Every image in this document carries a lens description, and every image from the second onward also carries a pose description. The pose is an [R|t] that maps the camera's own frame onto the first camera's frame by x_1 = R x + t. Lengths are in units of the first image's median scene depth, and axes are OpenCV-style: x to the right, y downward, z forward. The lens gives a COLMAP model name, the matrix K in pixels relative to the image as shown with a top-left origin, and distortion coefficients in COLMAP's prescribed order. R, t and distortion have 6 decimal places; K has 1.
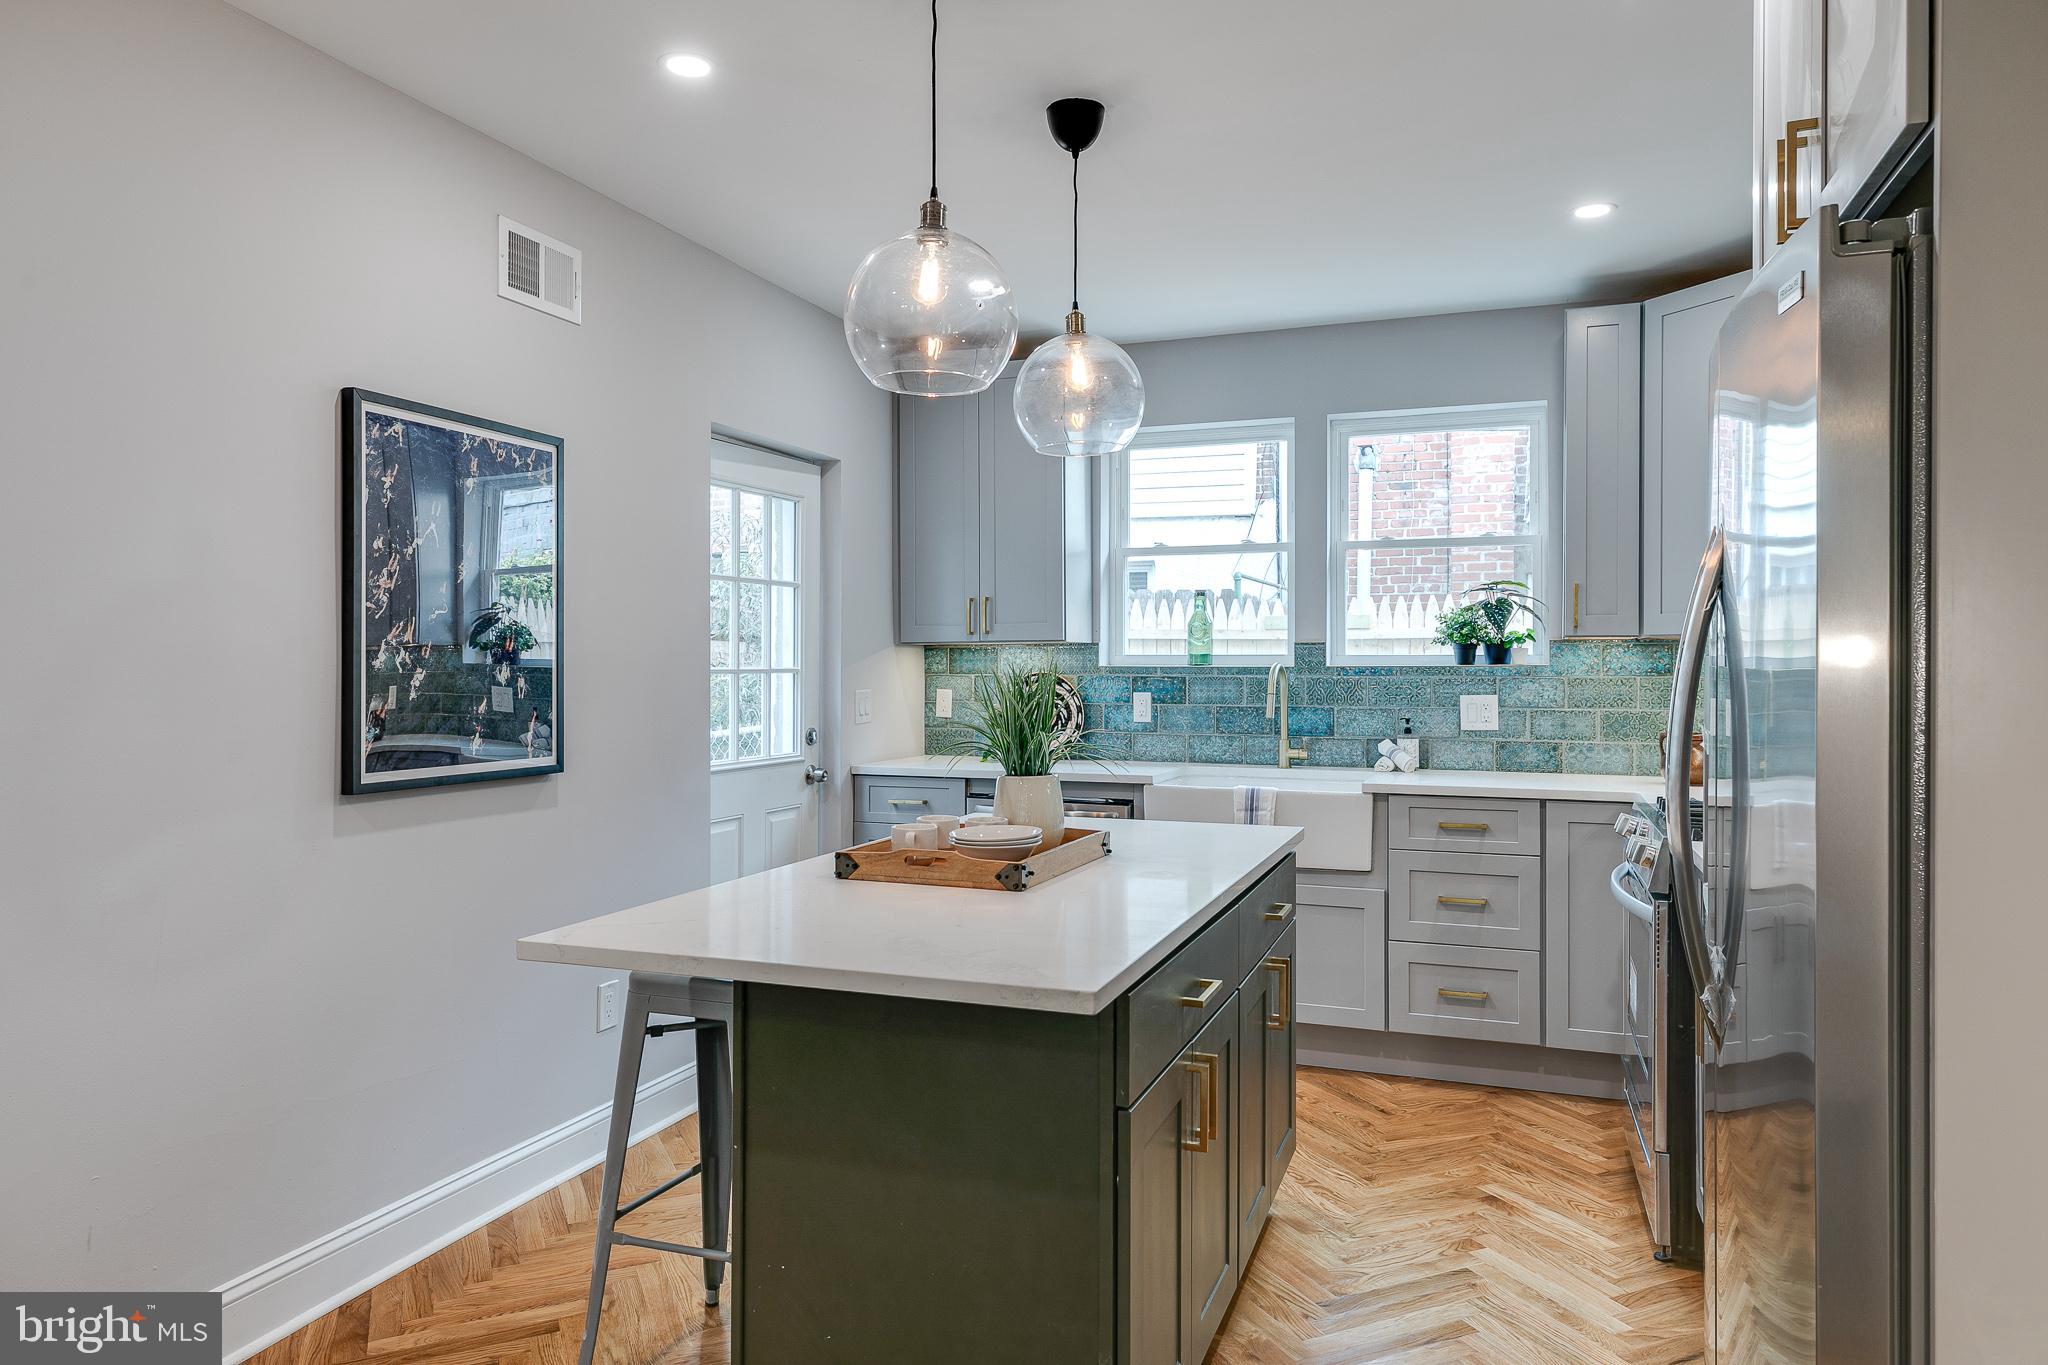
lens RADIAL K [[1318.4, 0, 1029.8], [0, 1318.4, 661.4], [0, 0, 1]] dist [0.009514, 0.000110]
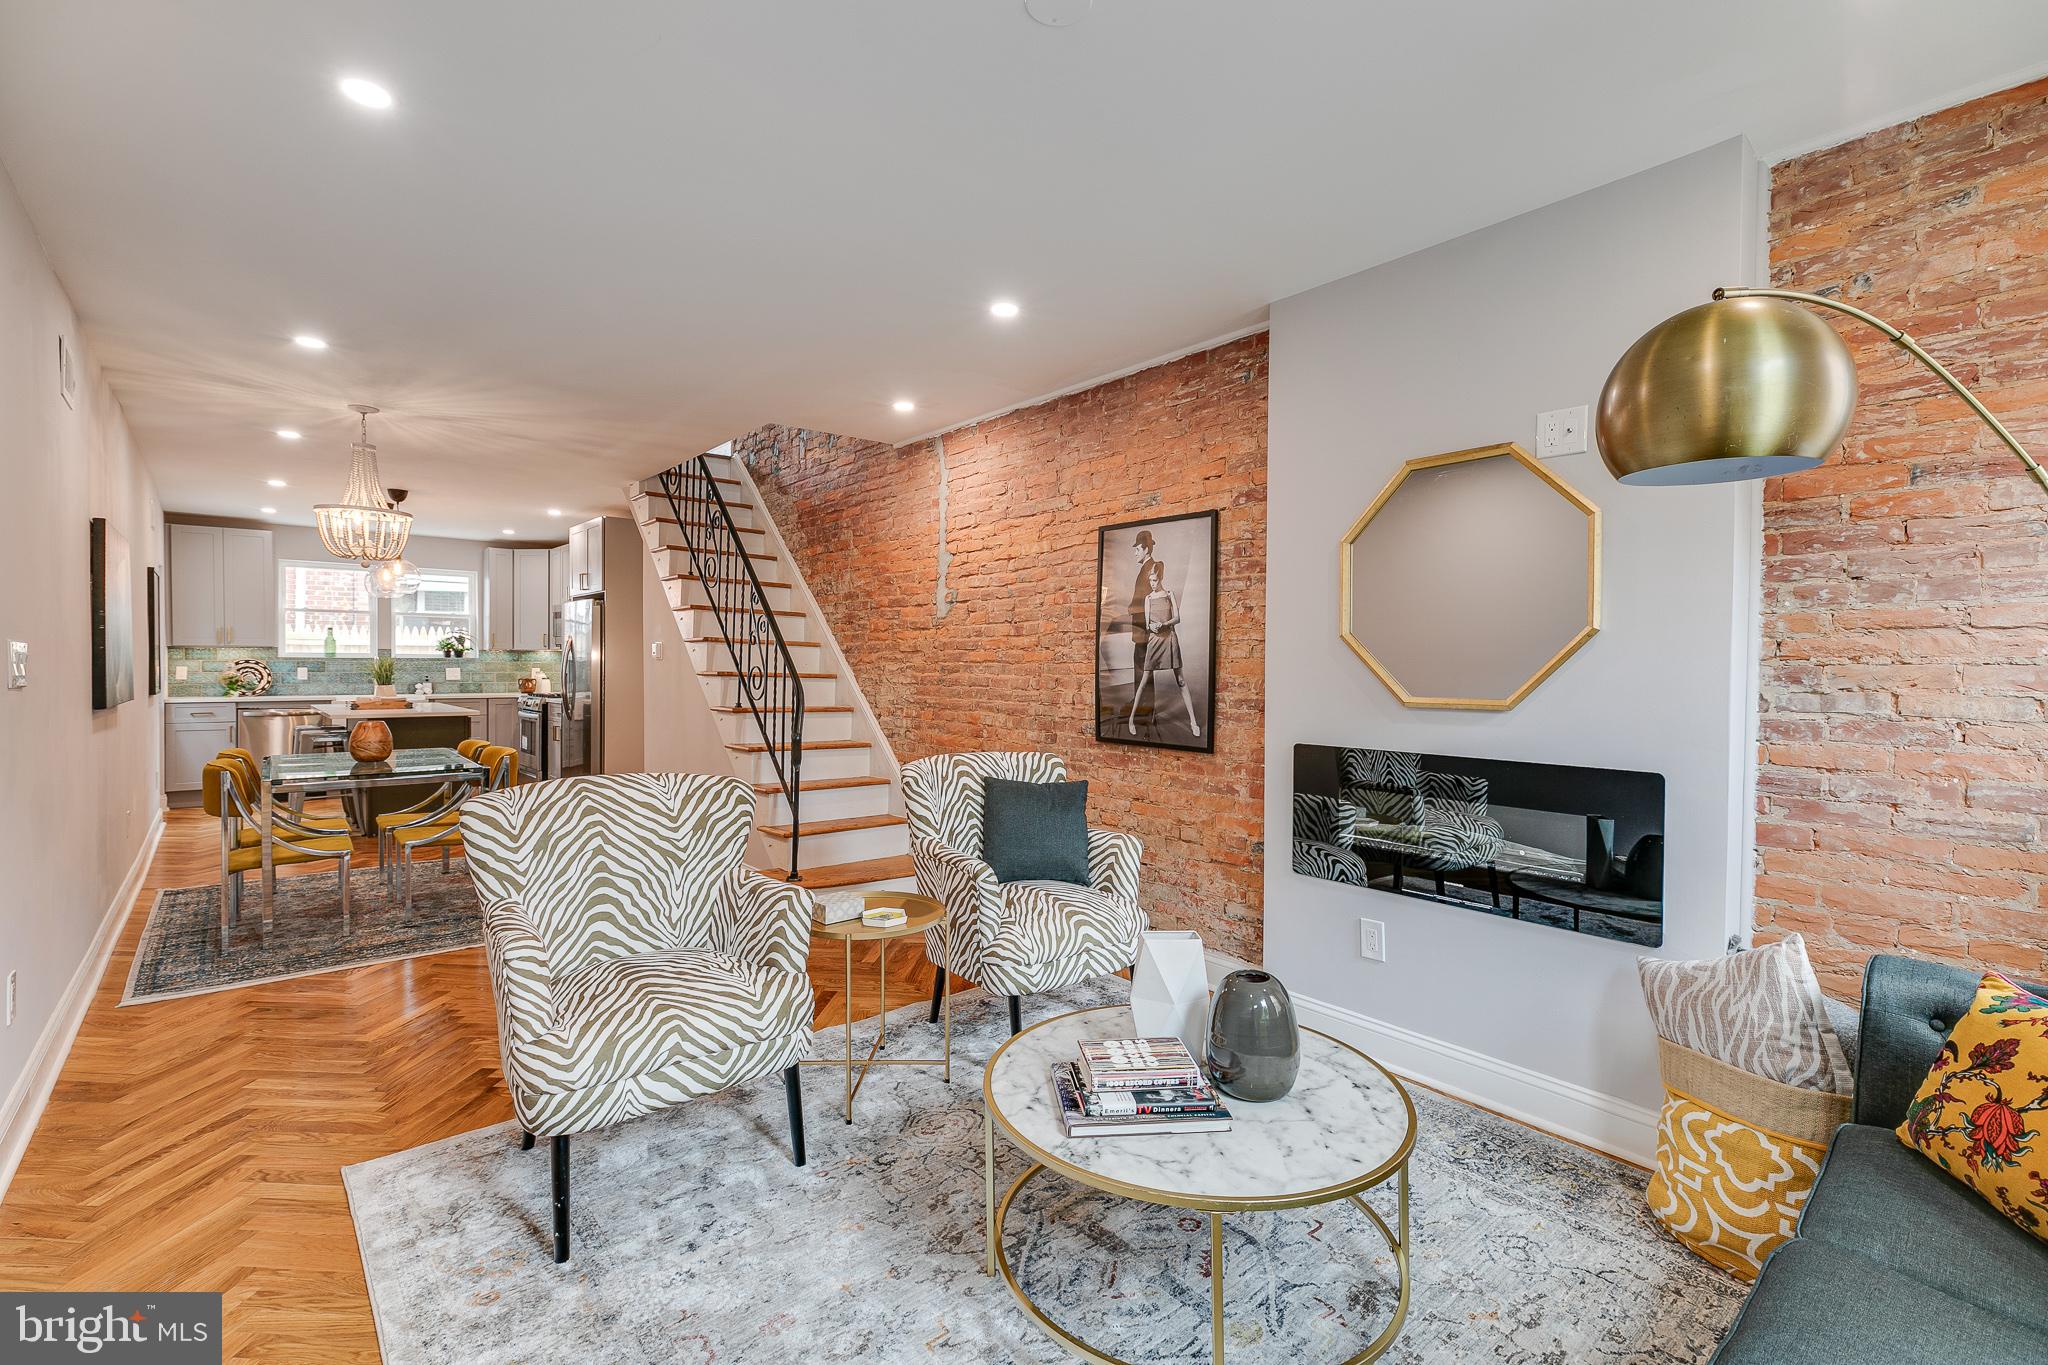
lens RADIAL K [[910.9, 0, 1024.6], [0, 910.9, 676.8], [0, 0, 1]] dist [0.004199, 0.000584]
pose [[0.479314, -0.008848, 0.877599, -0.842311], [-0.008678, 0.999853, 0.014820, 0.003898], [-0.877601, -0.014719, 0.479167, -1.109196]]
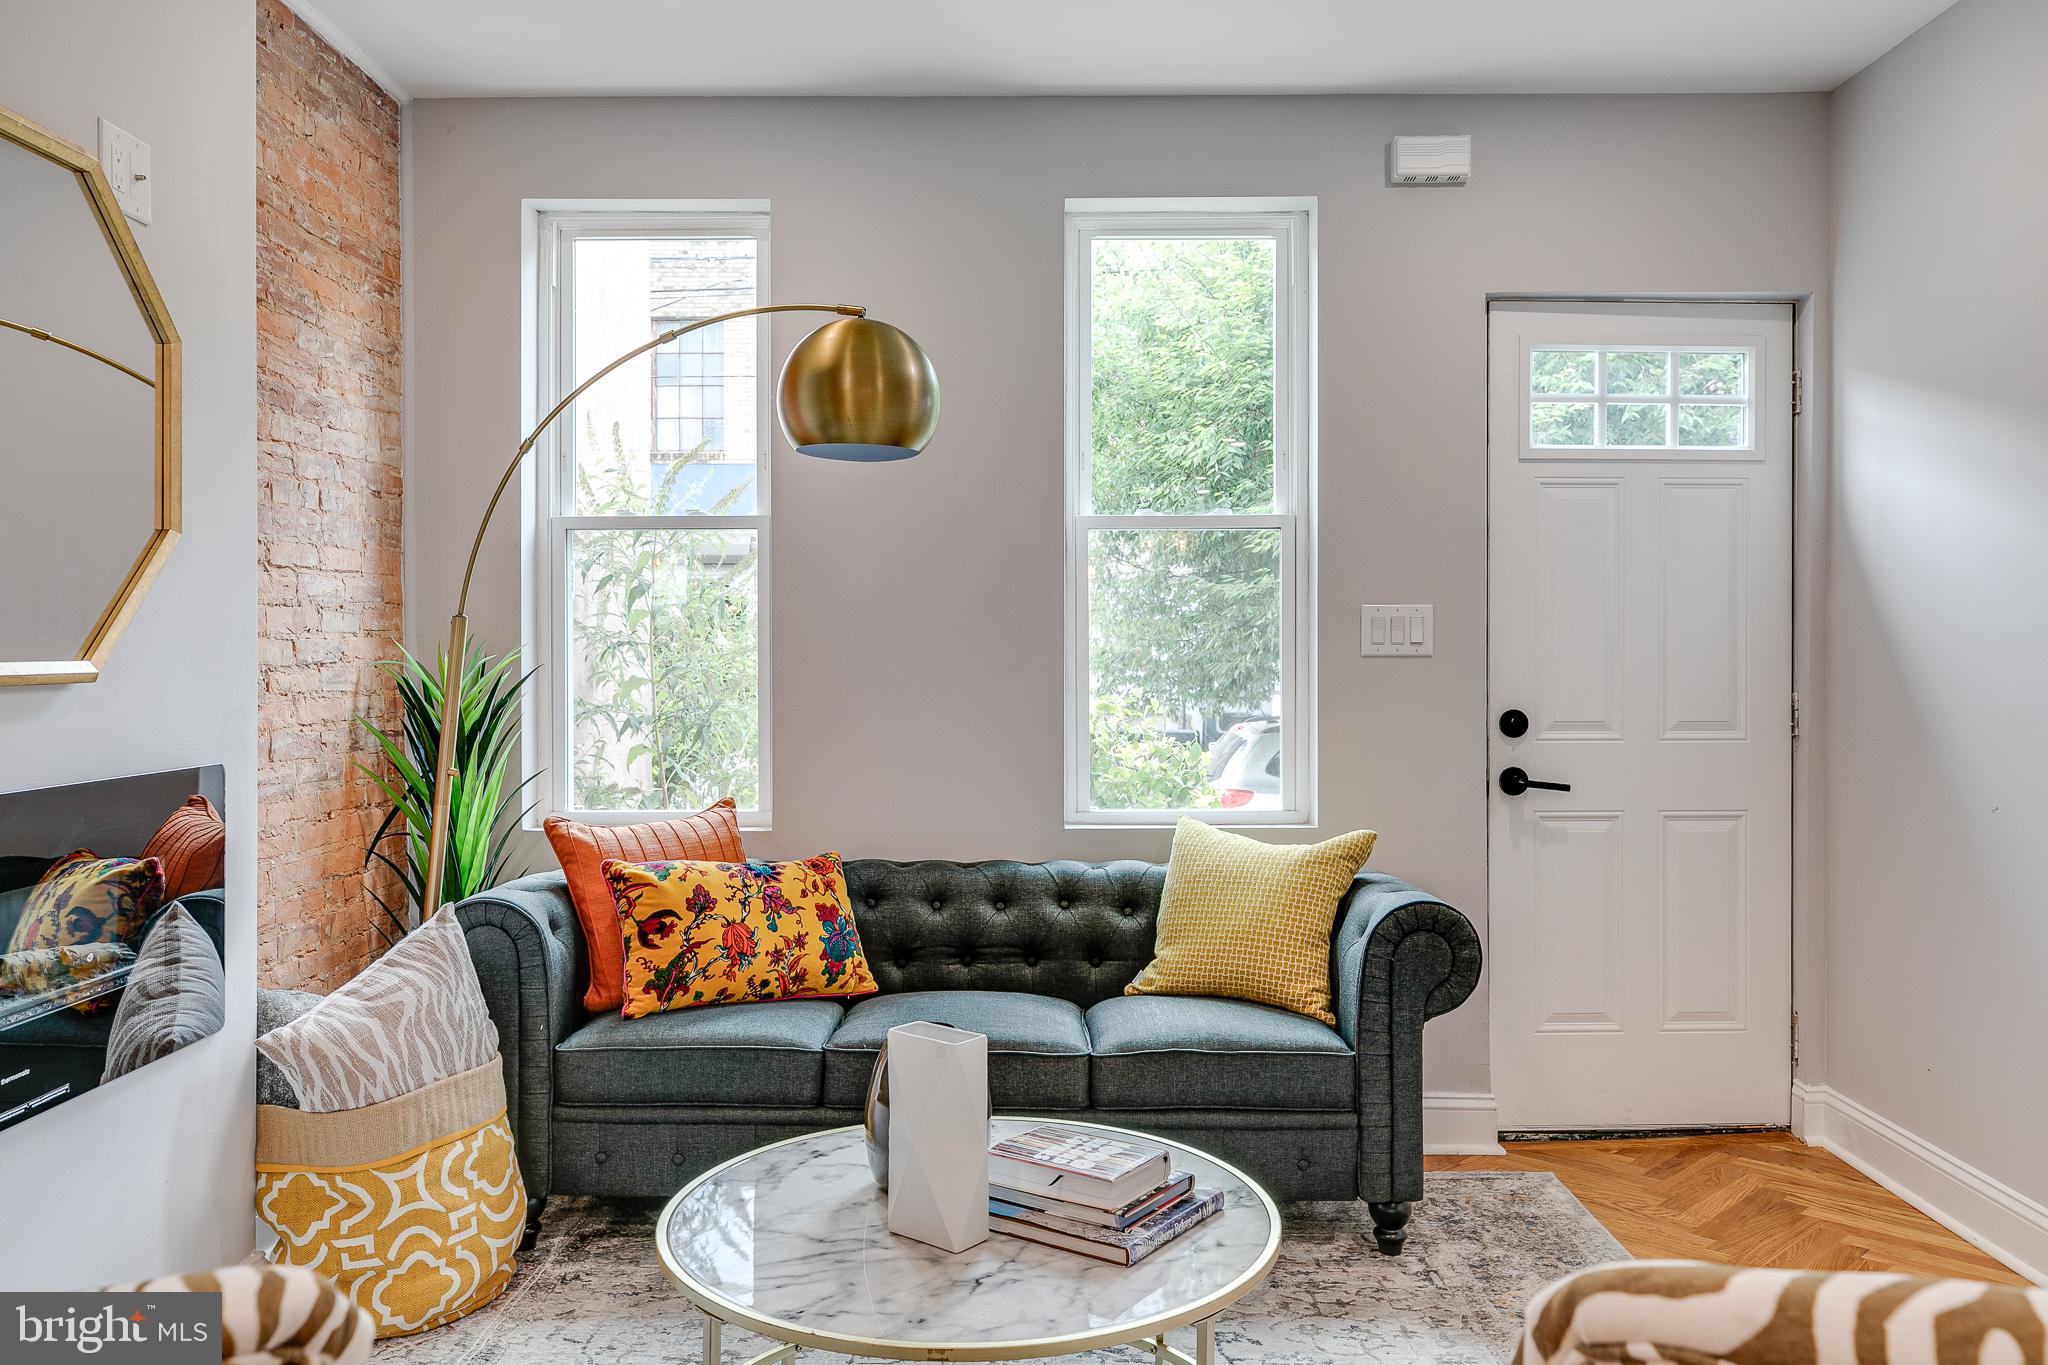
lens RADIAL K [[1557.3, 0, 1029.1], [0, 1557.3, 654.8], [0, 0, 1]] dist [0.000379, 0.006546]
pose [[-0.933269, 0.000682, -0.359177, -0.322514], [0.000312, 0.999999, 0.001088, 0.020866], [0.359177, 0.000904, -0.933269, -0.562057]]
